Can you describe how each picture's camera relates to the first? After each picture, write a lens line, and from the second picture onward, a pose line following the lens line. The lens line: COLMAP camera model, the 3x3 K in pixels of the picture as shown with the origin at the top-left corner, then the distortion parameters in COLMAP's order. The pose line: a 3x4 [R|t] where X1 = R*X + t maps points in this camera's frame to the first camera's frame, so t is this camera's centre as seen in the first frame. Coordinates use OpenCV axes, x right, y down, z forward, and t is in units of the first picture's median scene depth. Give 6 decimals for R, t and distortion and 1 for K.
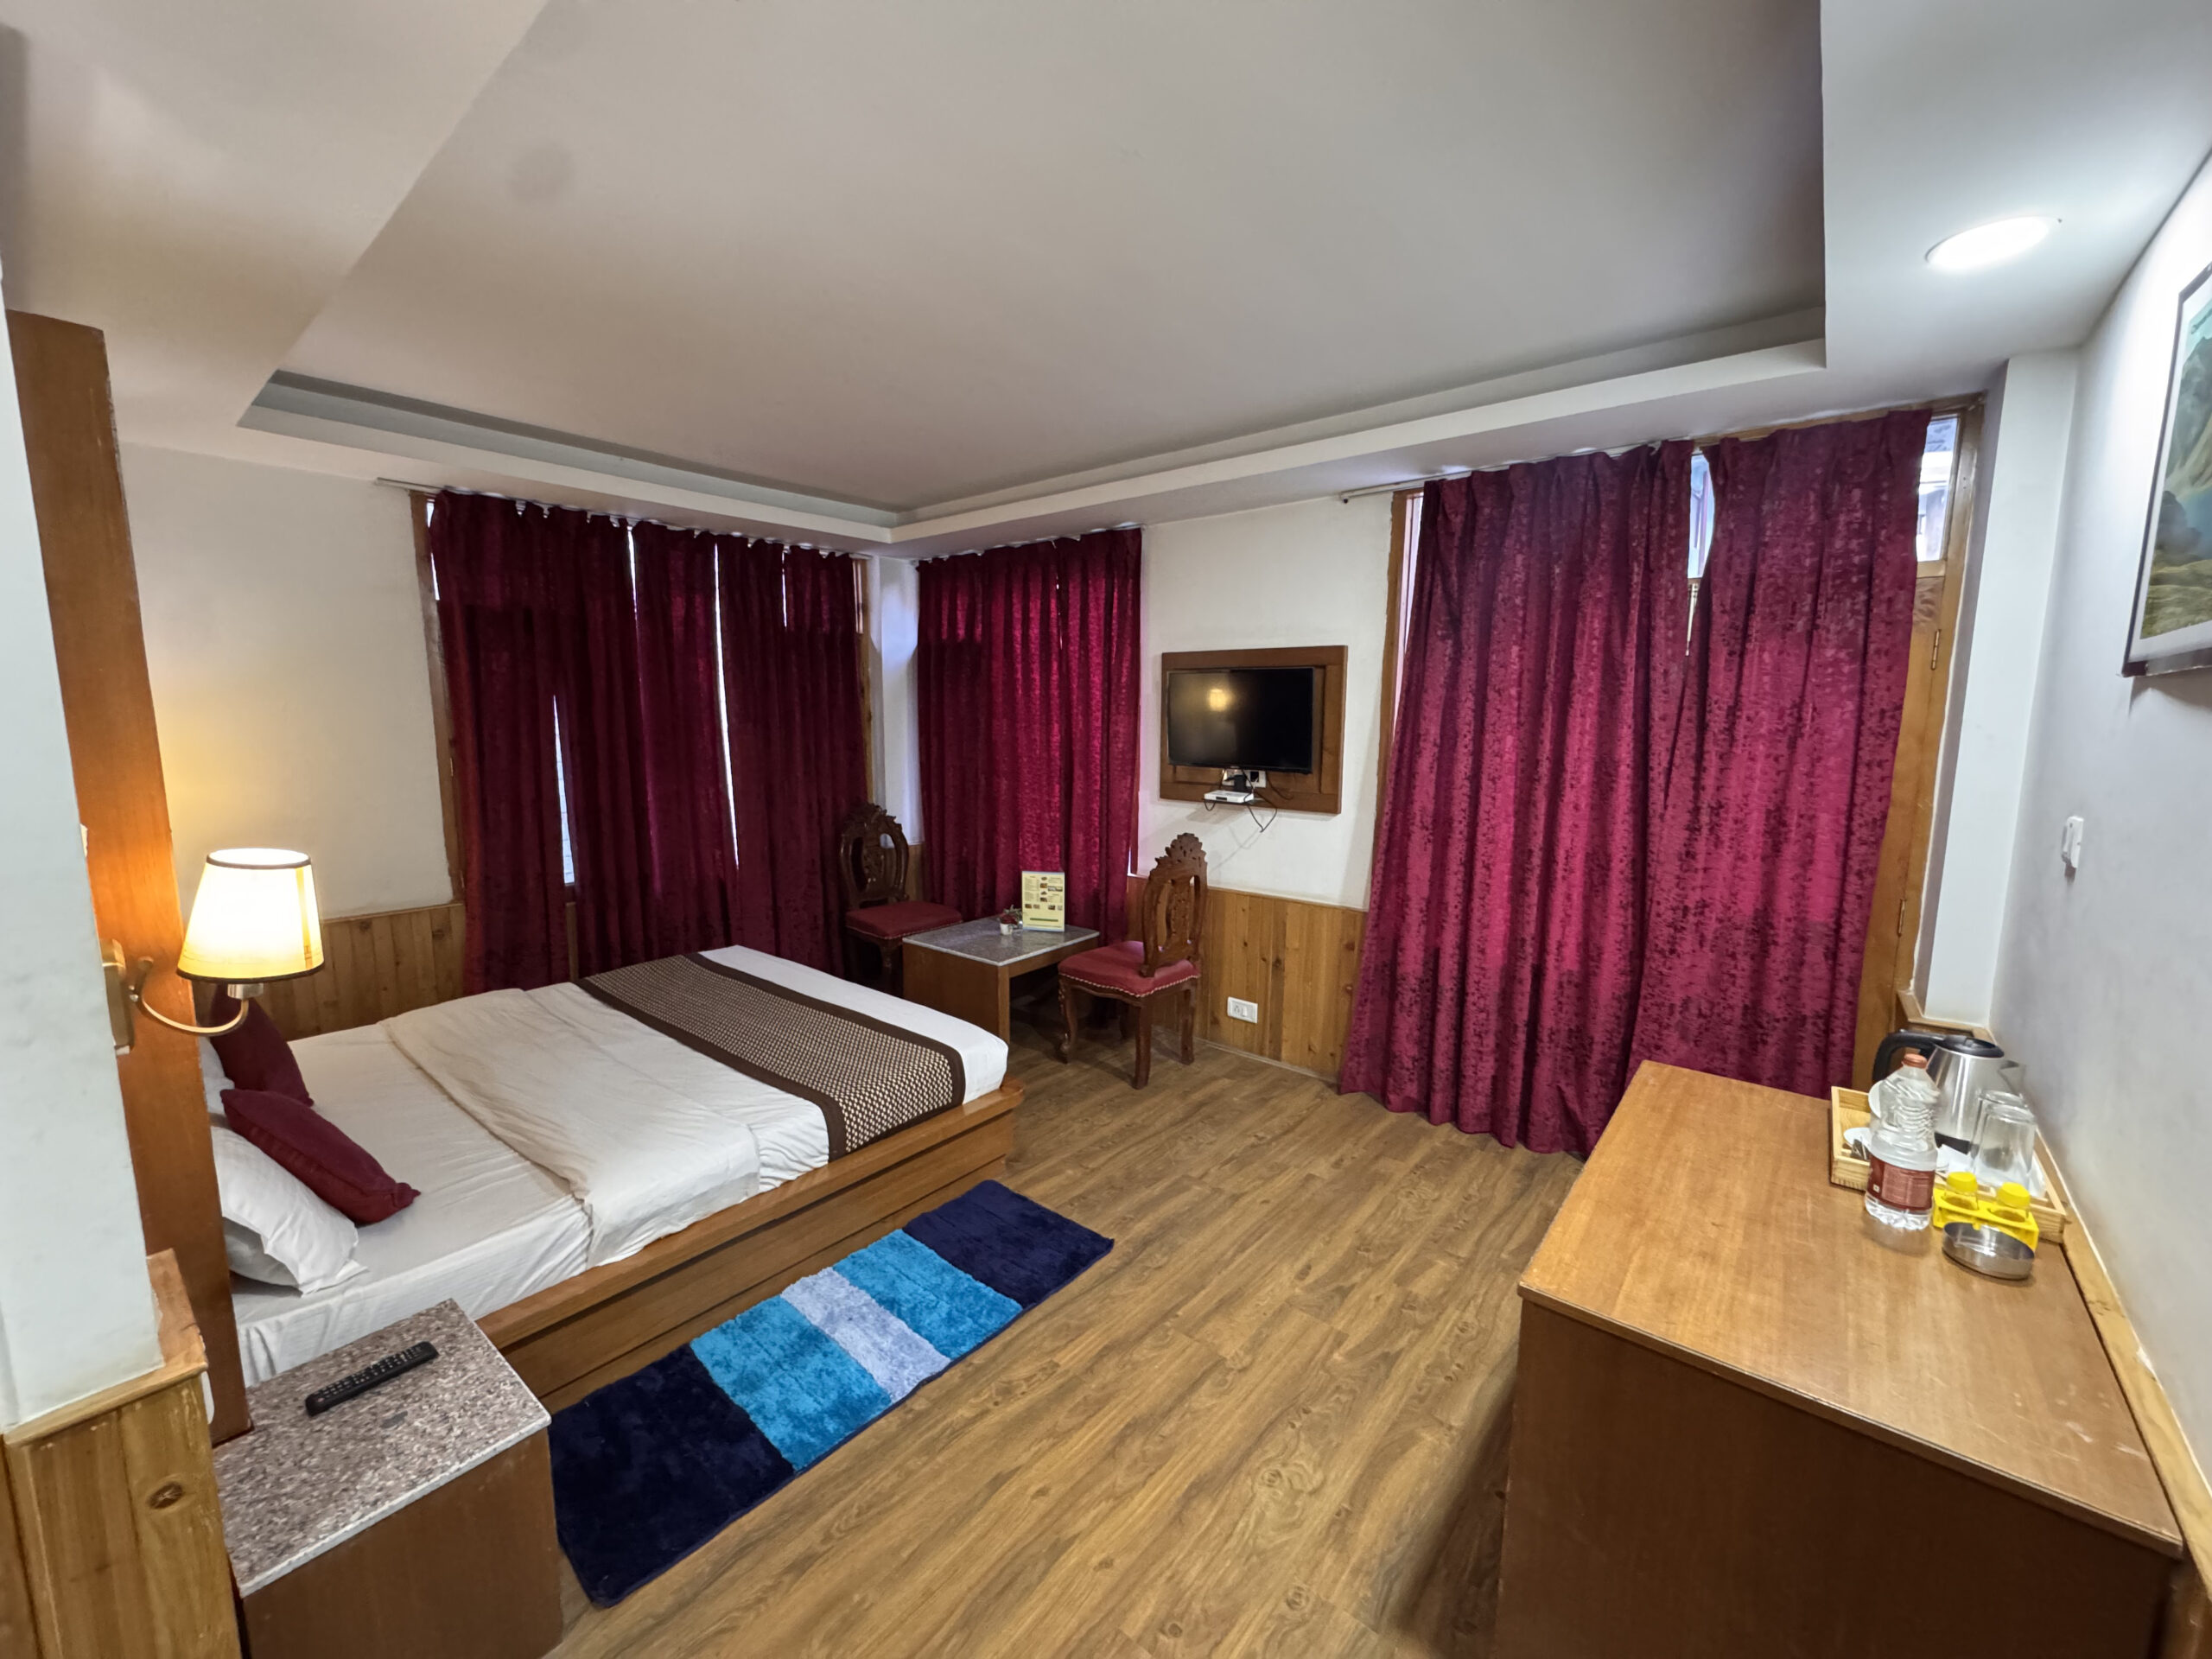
lens RADIAL K [[880.5, 0, 1099.6], [0, 880.5, 835.4], [0, 0, 1]] dist [-0.003025, 0.000366]
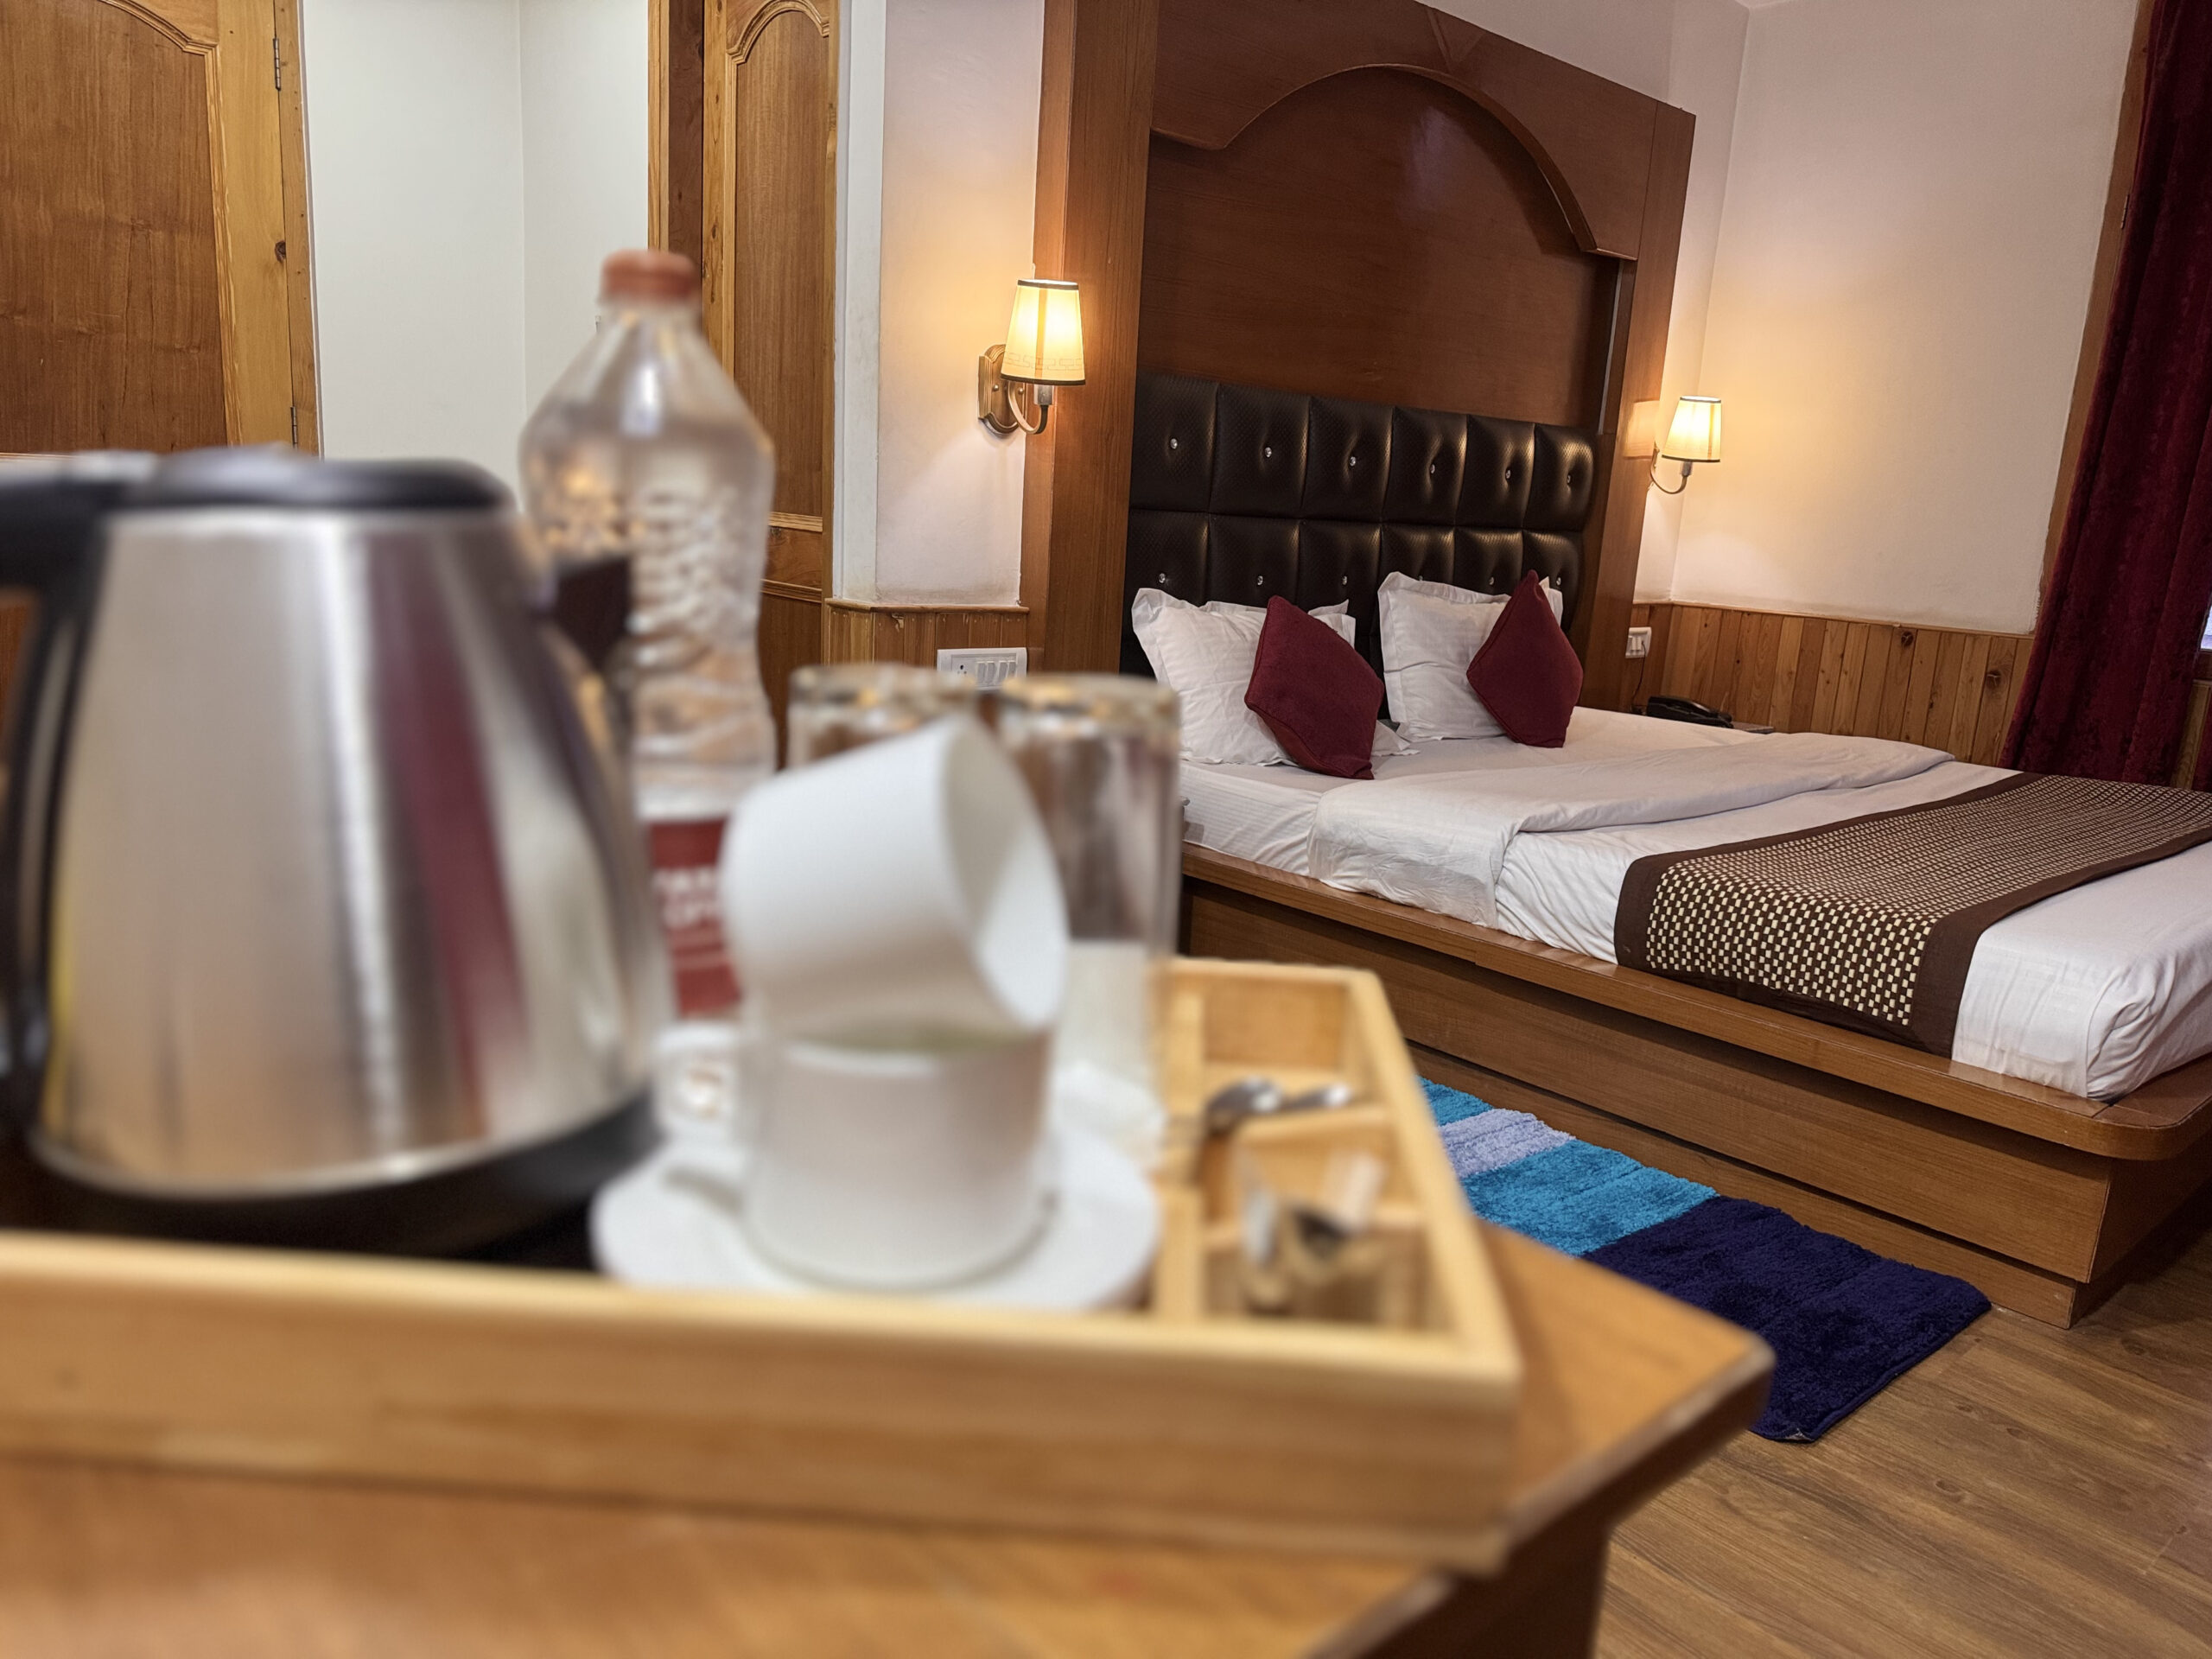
lens RADIAL K [[1567.5, 0, 1105.5], [0, 1567.5, 834.5], [0, 0, 1]] dist [0.020632, -0.022449]
pose [[-0.148039, 0.195780, -0.969409, 0.605812], [-0.191160, 0.956060, 0.222276, 0.117543], [0.970331, 0.218218, -0.104109, 0.675556]]
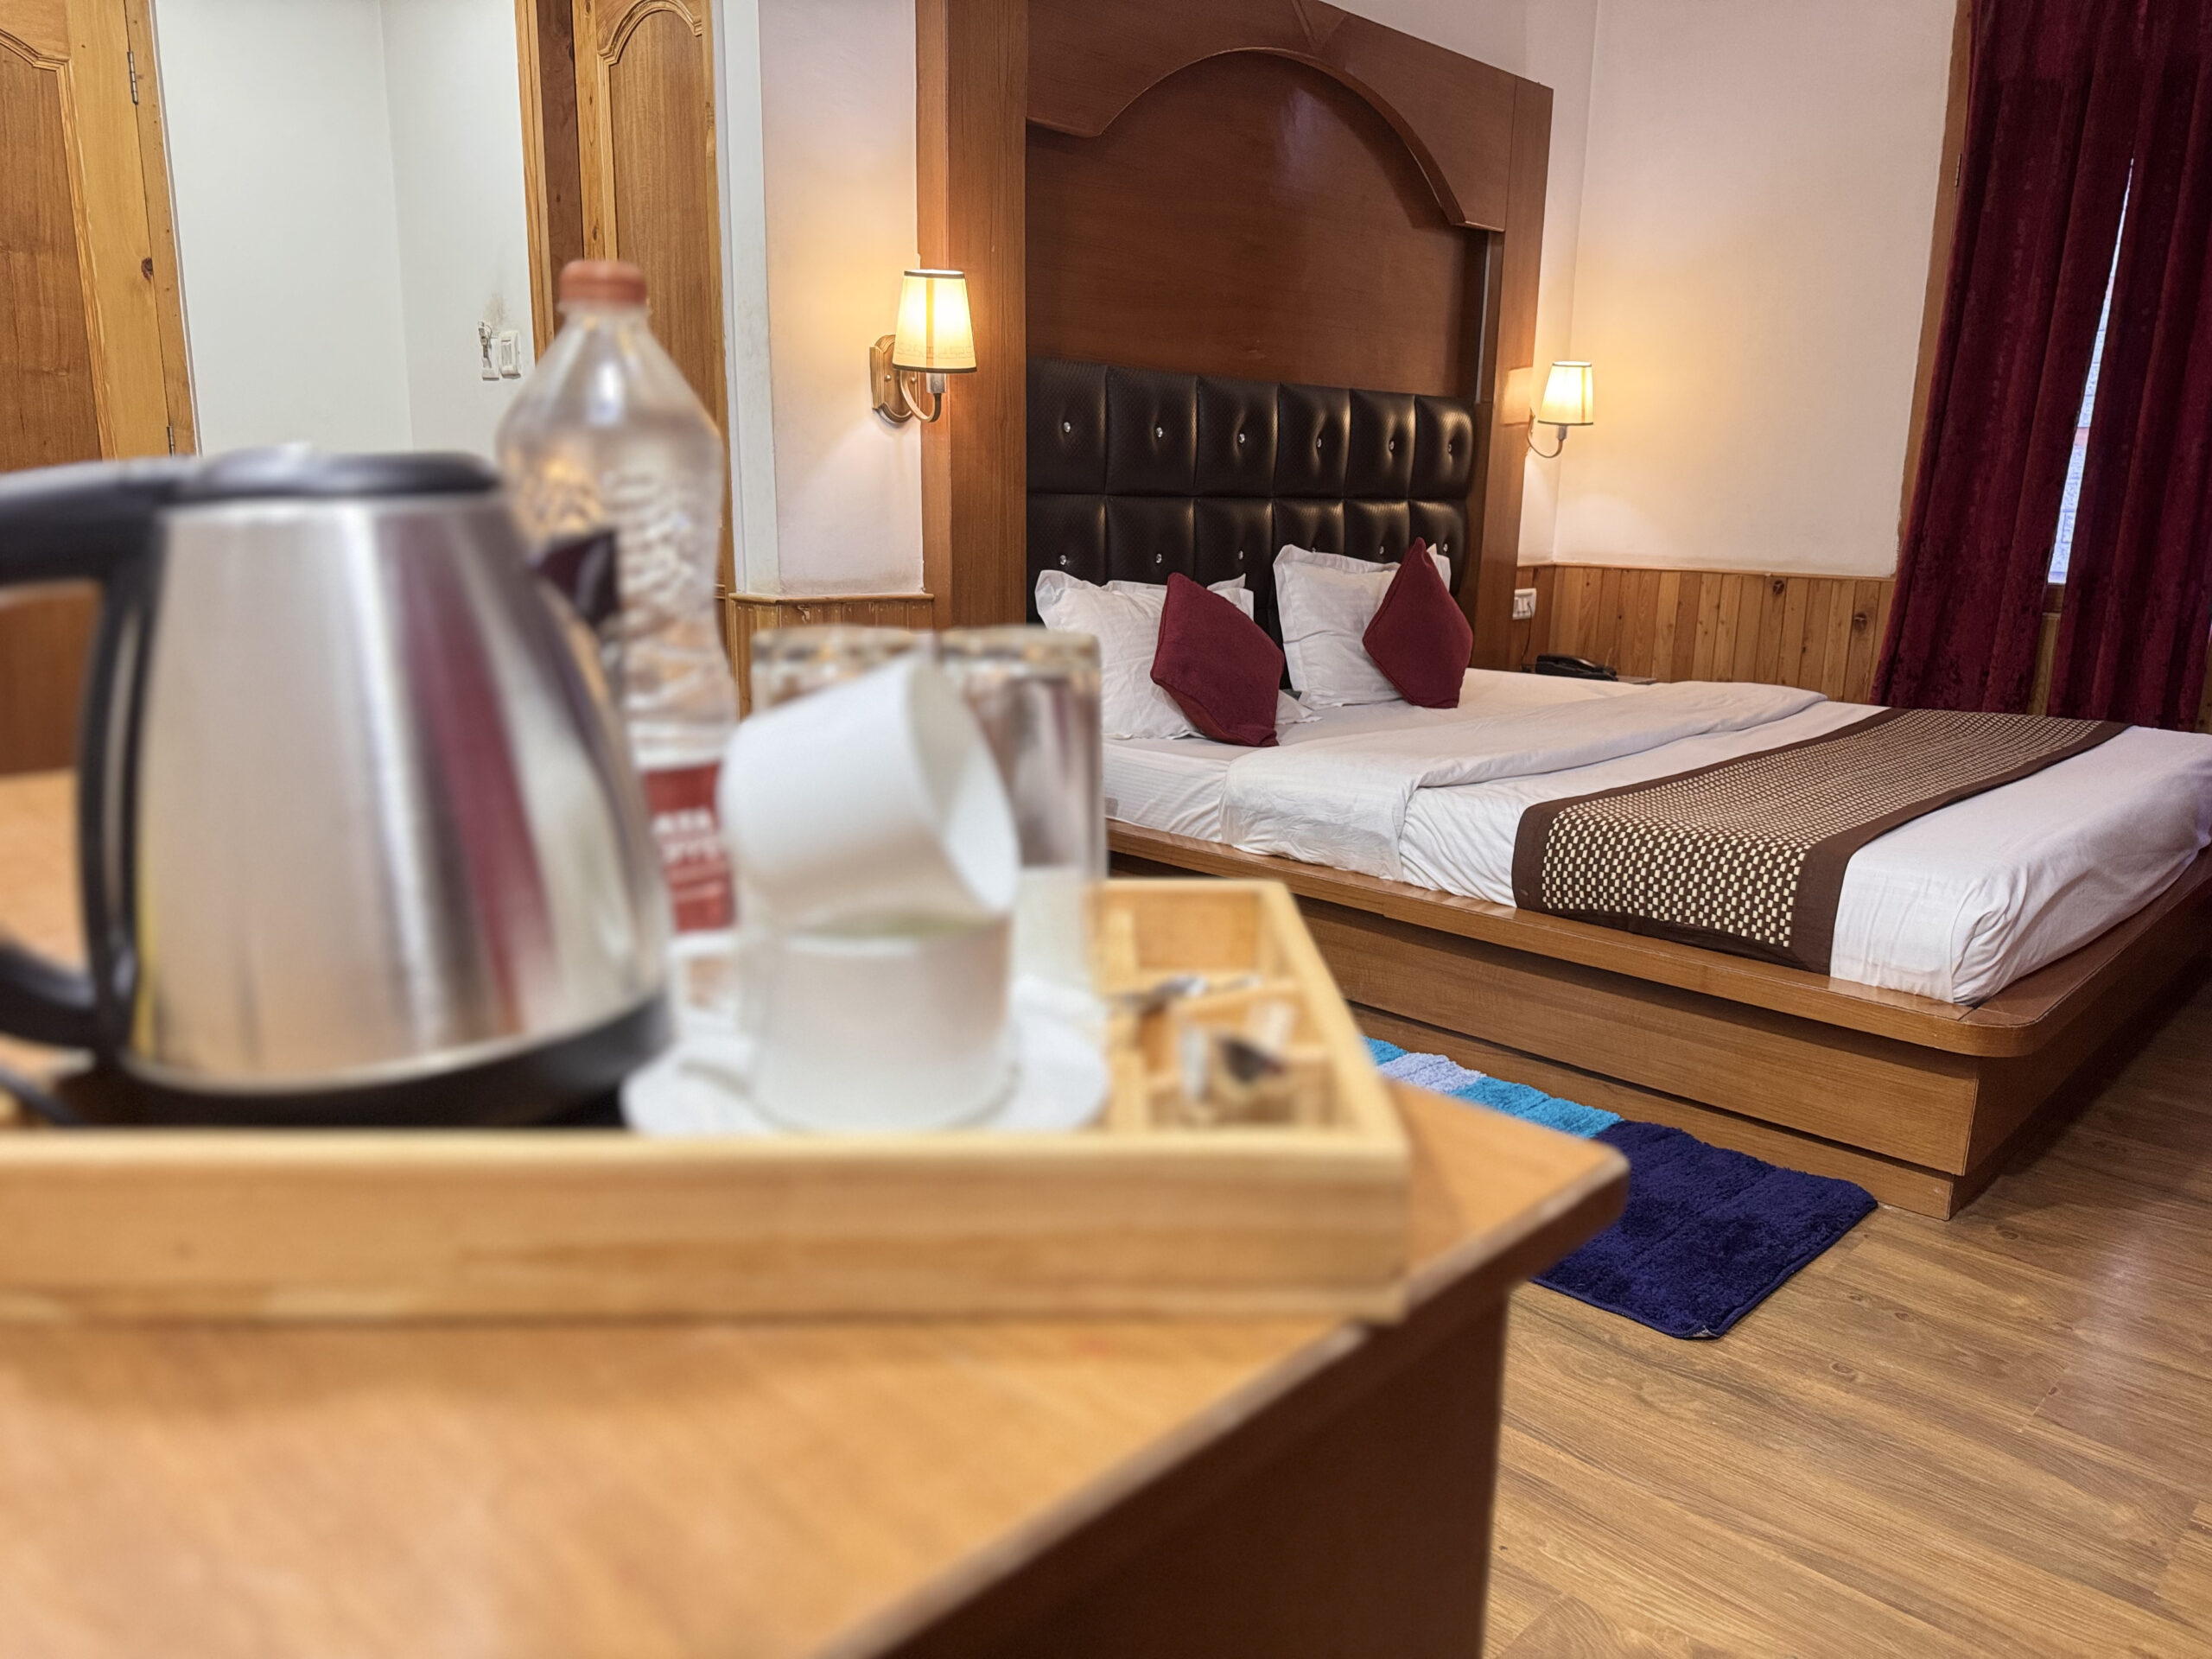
lens RADIAL K [[1567.5, 0, 1111.3], [0, 1567.5, 834.9], [0, 0, 1]] dist [0.020632, -0.022449]
pose [[-0.078568, 0.210109, -0.974516, 0.630473], [-0.151045, 0.963743, 0.219964, 0.120219], [0.985400, 0.164478, -0.043983, 0.676433]]
